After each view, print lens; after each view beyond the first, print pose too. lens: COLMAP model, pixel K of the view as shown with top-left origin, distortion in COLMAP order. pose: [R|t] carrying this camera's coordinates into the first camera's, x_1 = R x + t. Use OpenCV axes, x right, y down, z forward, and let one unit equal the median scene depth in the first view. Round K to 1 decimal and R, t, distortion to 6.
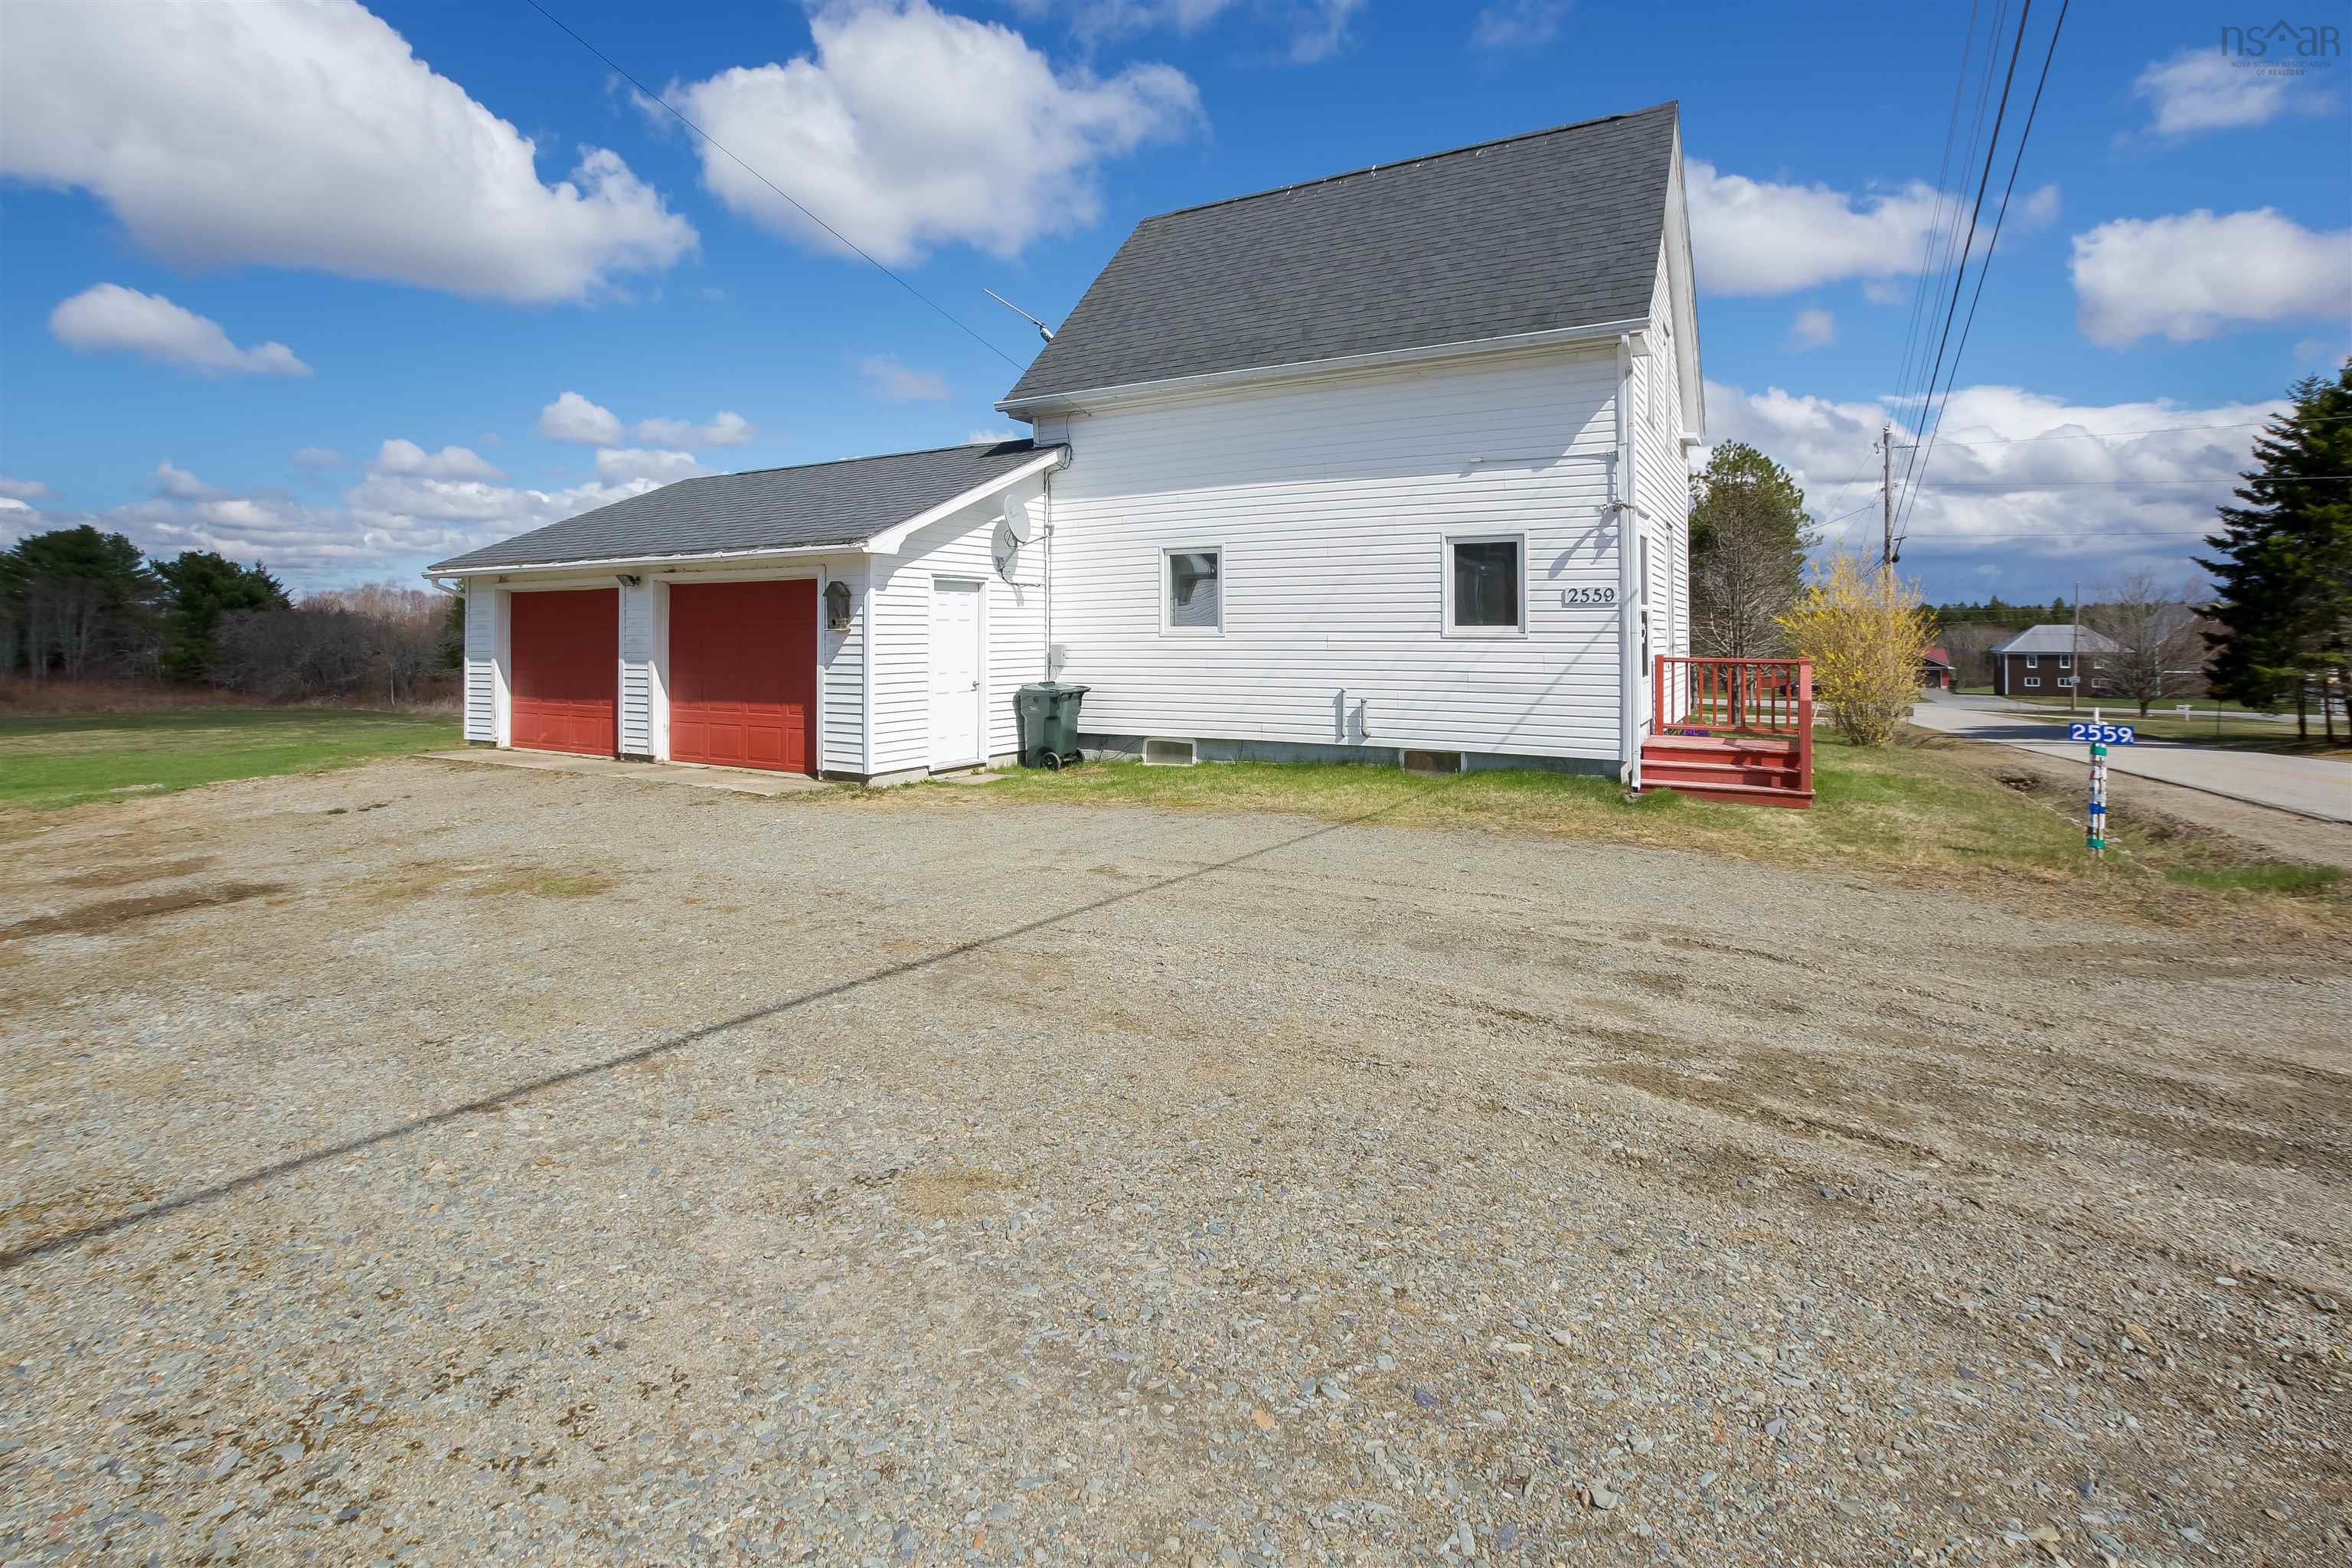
lens RADIAL K [[1072.7, 0, 1181.4], [0, 1072.7, 643.2], [0, 0, 1]] dist [-0.000693, -0.000048]
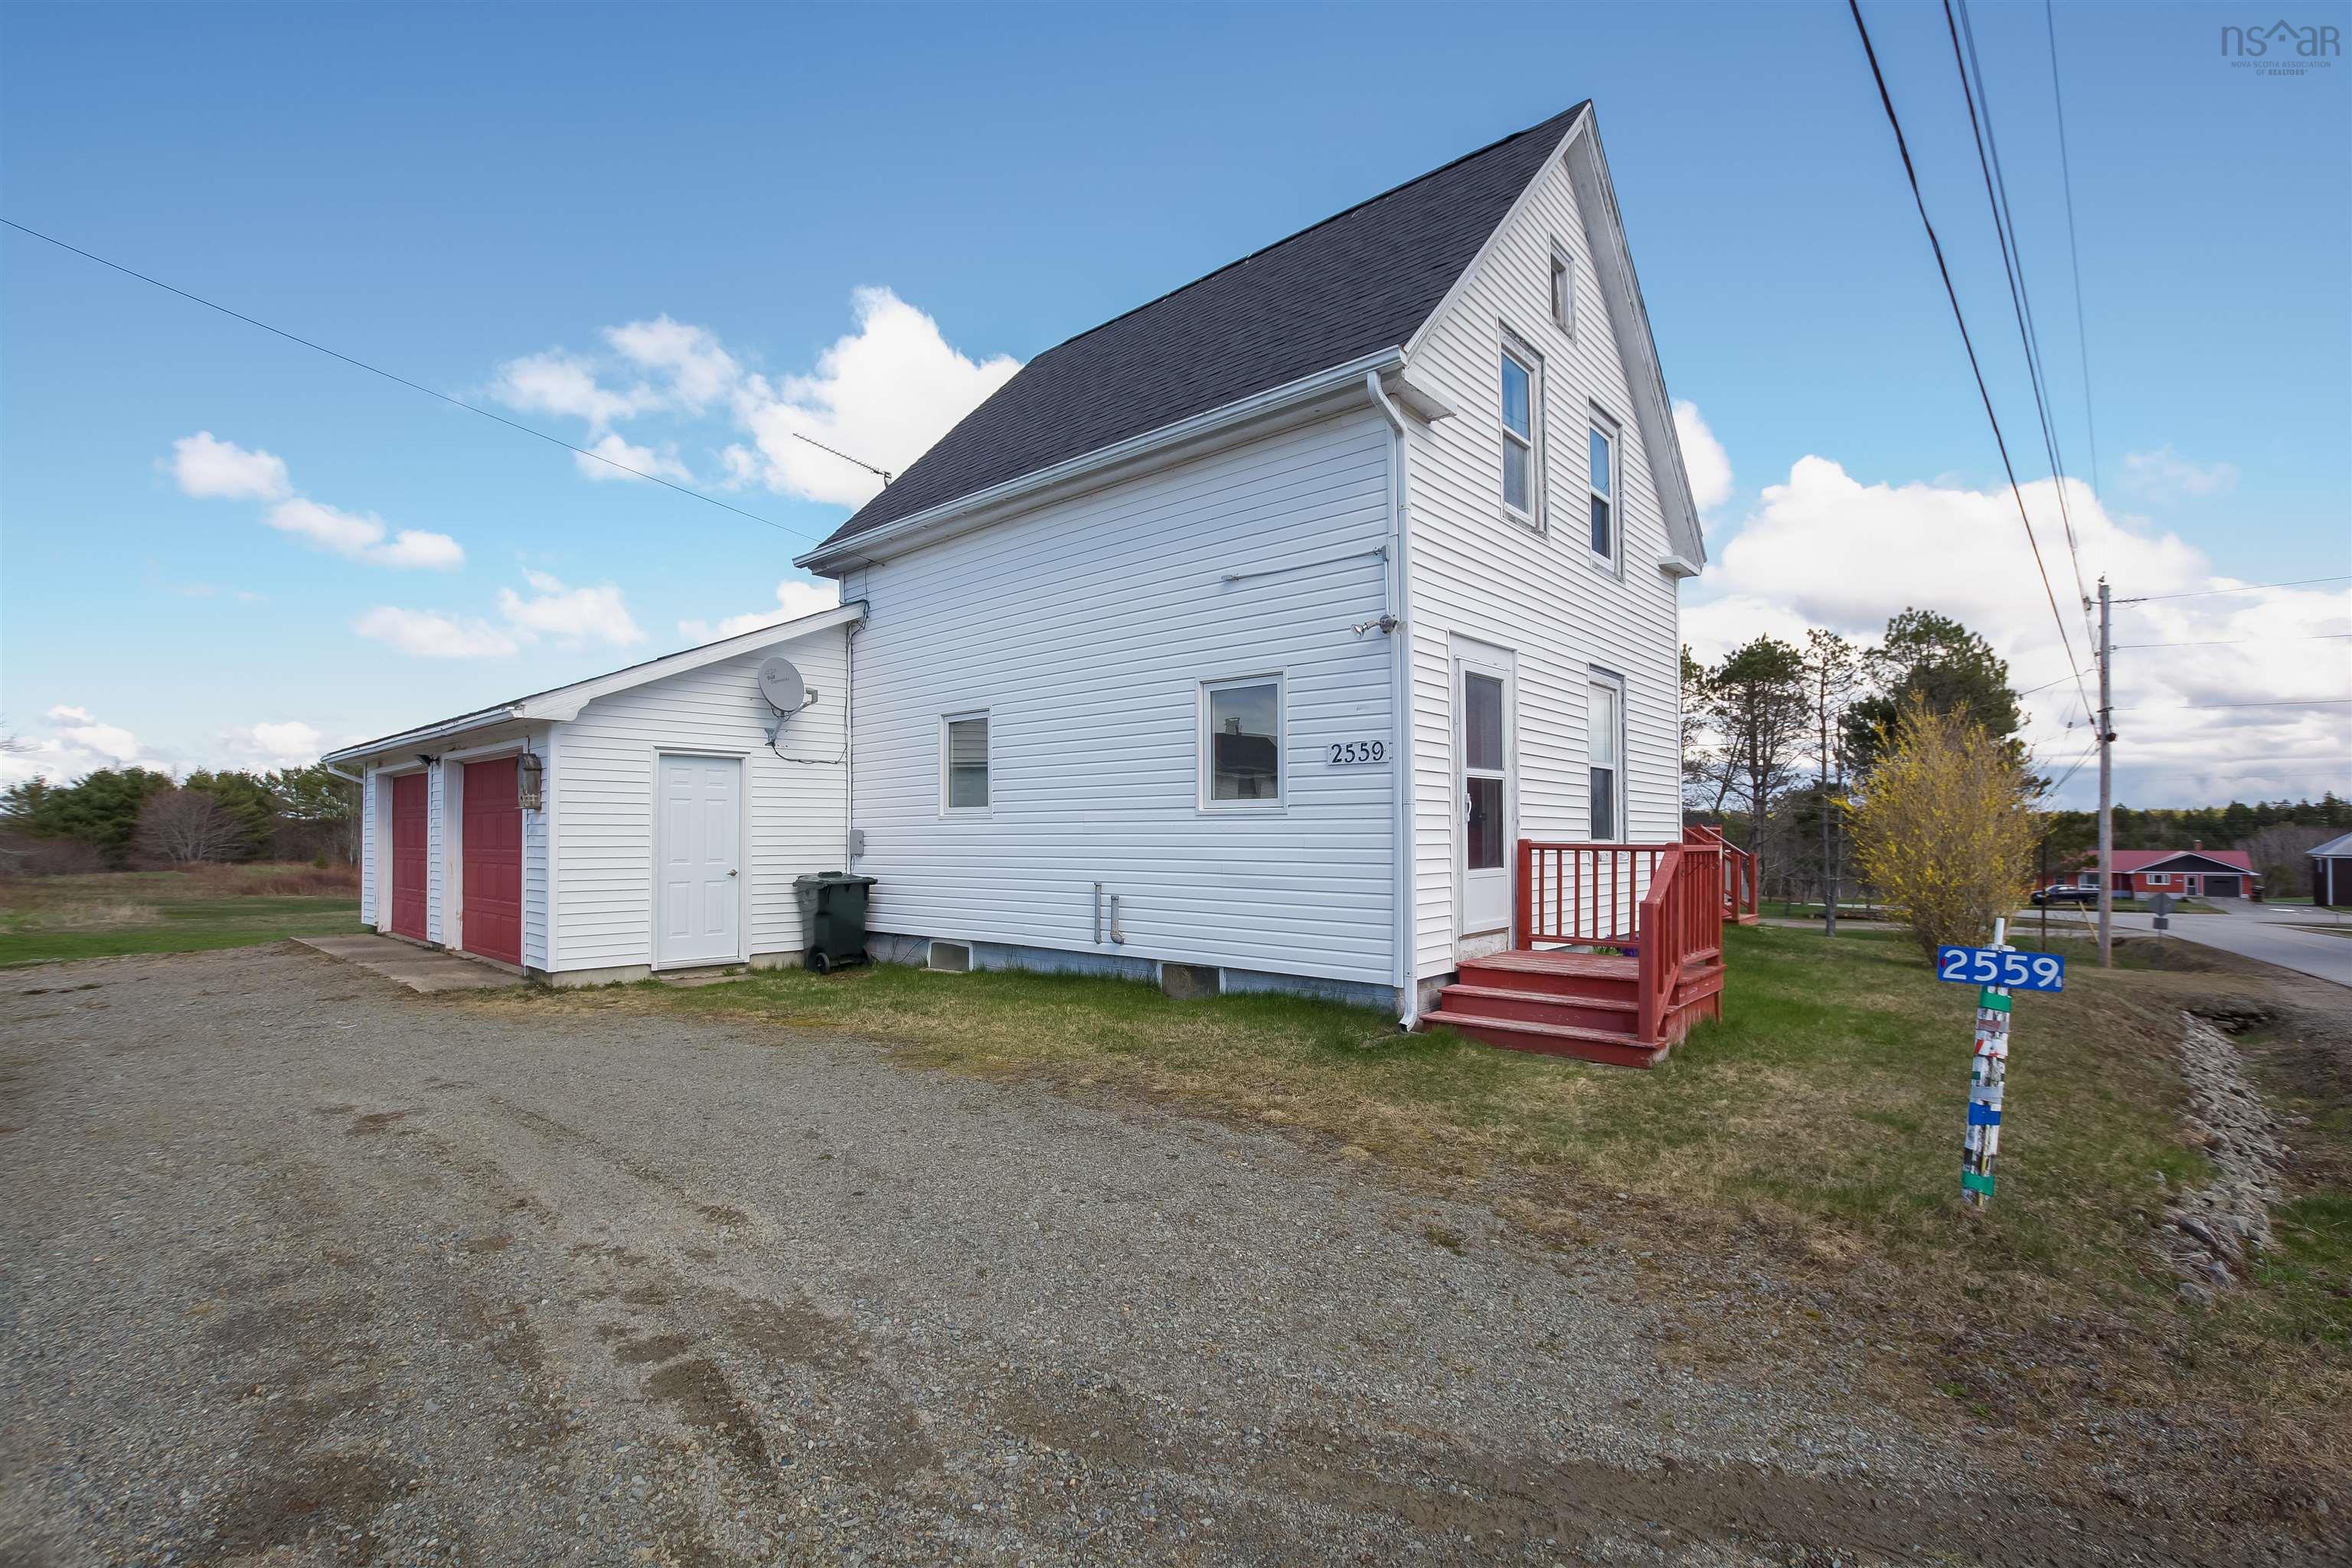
lens RADIAL K [[1025.1, 0, 1175.3], [0, 1025.1, 823.2], [0, 0, 1]] dist [-0.023334, -0.000183]
pose [[0.977075, -0.002248, -0.212882, 0.347242], [-0.002528, 0.999751, -0.022162, 0.015563], [0.212879, 0.022192, 0.976827, 0.264115]]
